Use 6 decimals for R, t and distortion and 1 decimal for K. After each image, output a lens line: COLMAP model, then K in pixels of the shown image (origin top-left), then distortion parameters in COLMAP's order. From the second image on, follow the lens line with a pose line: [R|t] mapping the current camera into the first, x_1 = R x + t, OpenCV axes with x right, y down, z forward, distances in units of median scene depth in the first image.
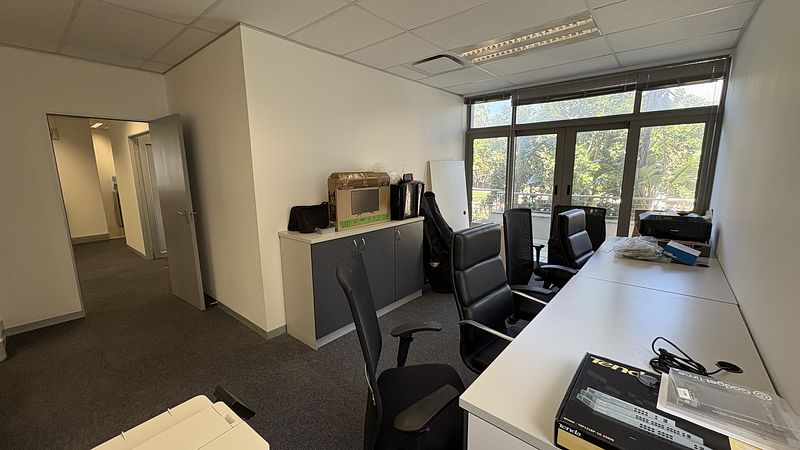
lens RADIAL K [[318.4, 0, 404.1], [0, 318.4, 221.2], [0, 0, 1]] dist [0.006118, 0.000195]
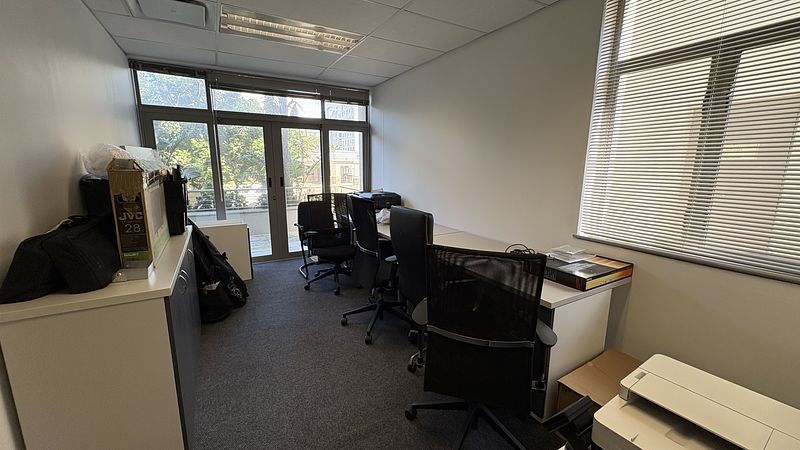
lens RADIAL K [[318.4, 0, 397.9], [0, 318.4, 221.6], [0, 0, 1]] dist [0.006118, 0.000195]
pose [[0.356103, -0.157301, 0.921112, -0.348682], [0.145982, 0.982991, 0.111432, -0.028922], [-0.922973, 0.094785, 0.373010, 0.256022]]
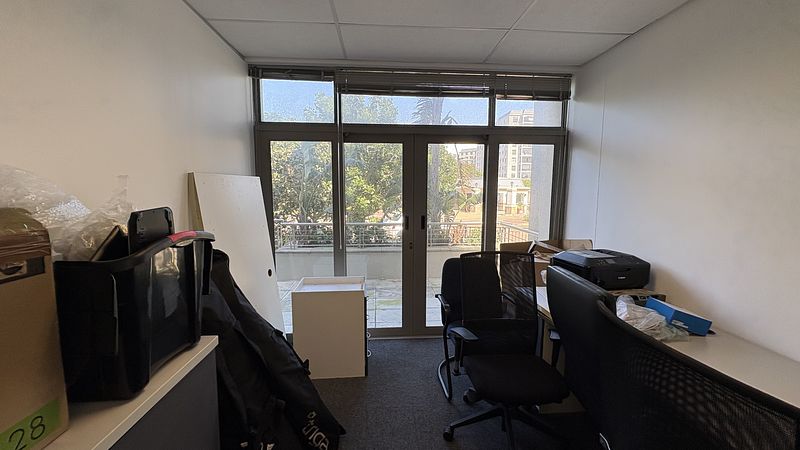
lens RADIAL K [[318.4, 0, 401.0], [0, 318.4, 226.9], [0, 0, 1]] dist [0.006118, 0.000195]
pose [[0.724701, -0.068009, 0.685699, -0.015219], [0.103690, 0.994549, -0.010947, -0.084676], [-0.681217, 0.079034, 0.727803, 0.510032]]
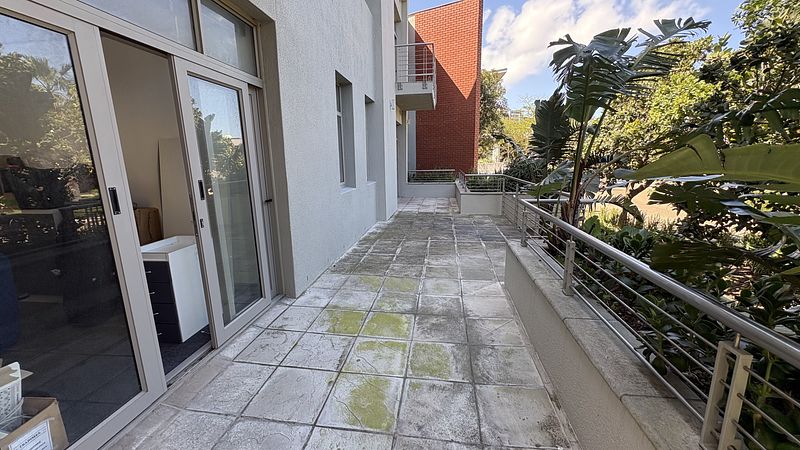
lens RADIAL K [[318.4, 0, 397.9], [0, 318.4, 226.3], [0, 0, 1]] dist [0.006118, 0.000195]
pose [[0.523520, 0.177406, -0.833339, 1.012258], [-0.127428, 0.983384, 0.129295, -0.162355], [0.842430, 0.038502, 0.537428, 1.083157]]
